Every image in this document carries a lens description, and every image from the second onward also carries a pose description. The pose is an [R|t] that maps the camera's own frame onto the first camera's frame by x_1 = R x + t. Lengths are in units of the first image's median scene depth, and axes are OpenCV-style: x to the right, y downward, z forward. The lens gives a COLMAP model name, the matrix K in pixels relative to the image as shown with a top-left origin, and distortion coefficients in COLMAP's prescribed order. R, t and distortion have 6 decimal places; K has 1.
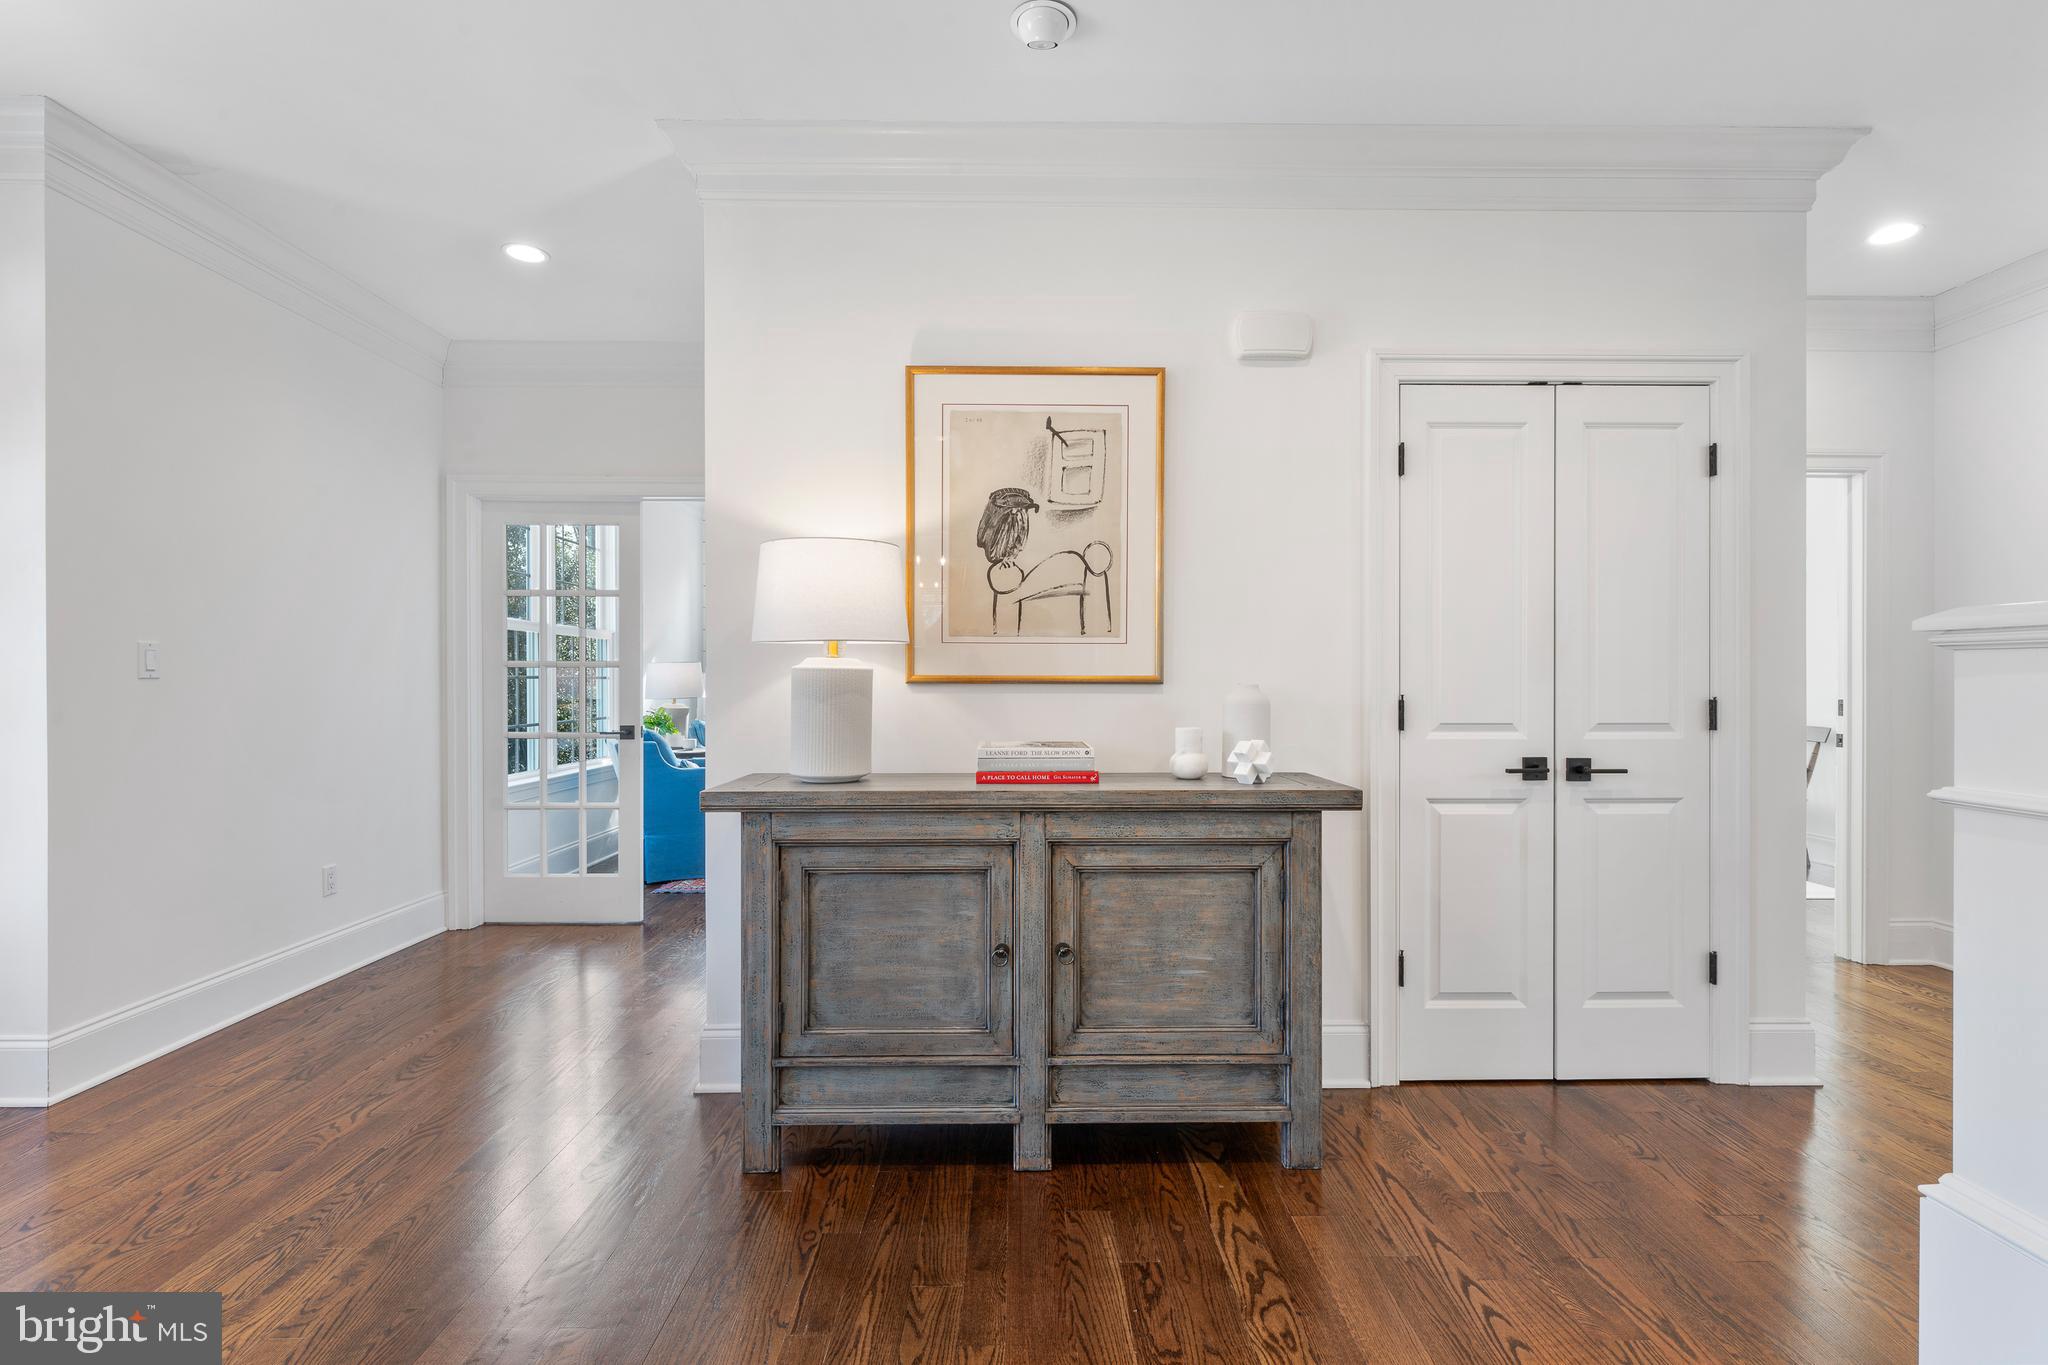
lens RADIAL K [[925.6, 0, 1030.7], [0, 925.6, 679.3], [0, 0, 1]] dist [-0.003854, 0.000035]
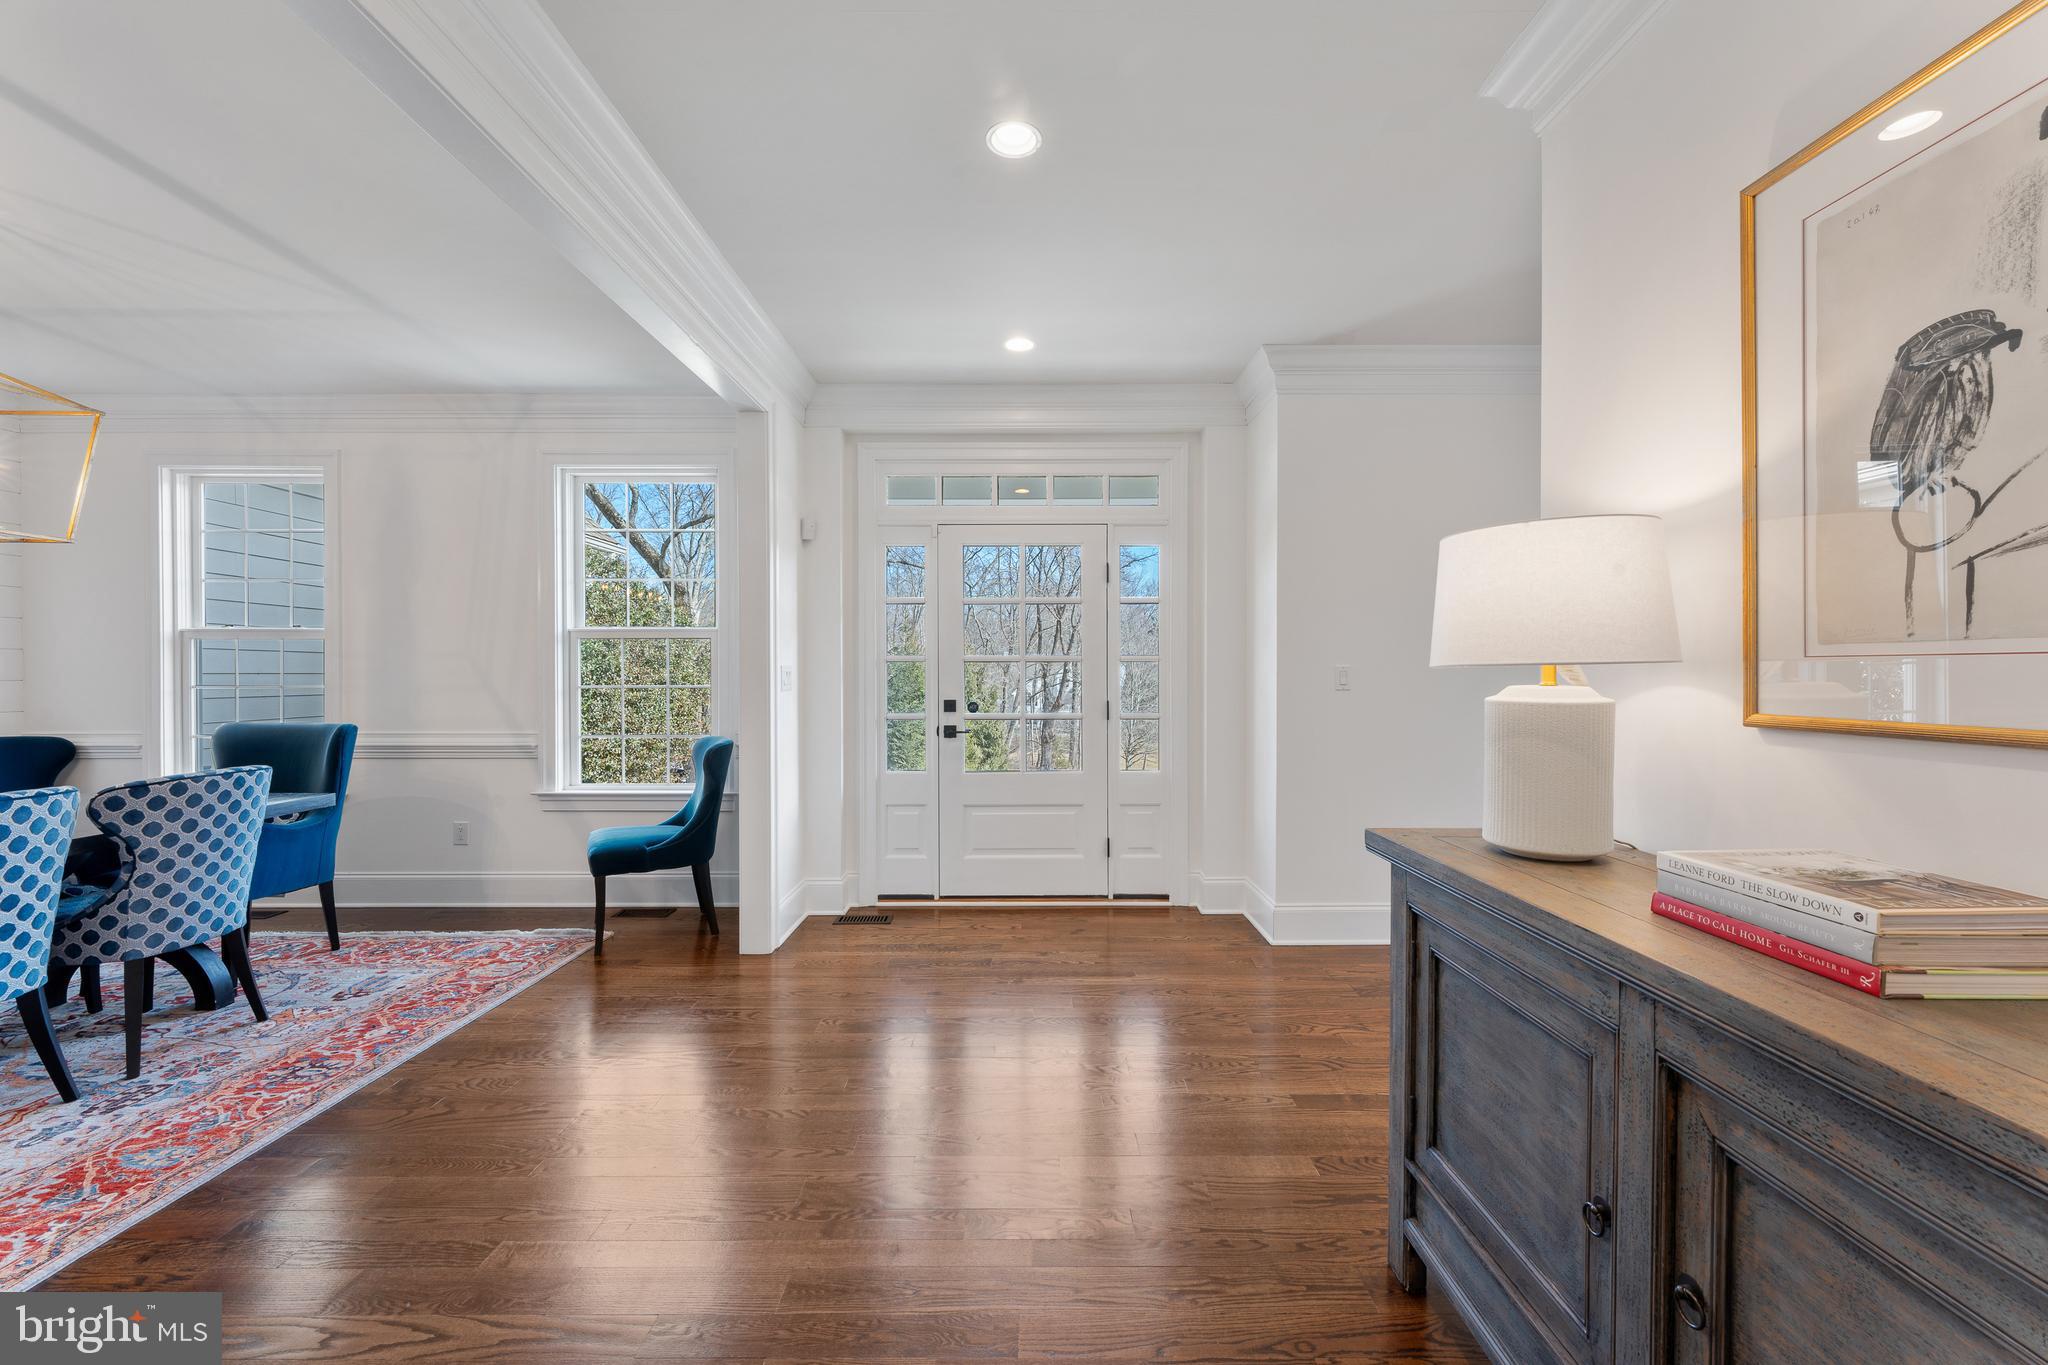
lens RADIAL K [[818.6, 0, 1039.9], [0, 818.6, 685.5], [0, 0, 1]] dist [0.001175, 0.000252]
pose [[-0.011269, 0.013580, -0.999844, 0.419013], [0.002570, 0.999905, 0.013552, -0.032688], [0.999933, -0.002417, -0.011302, 0.588315]]
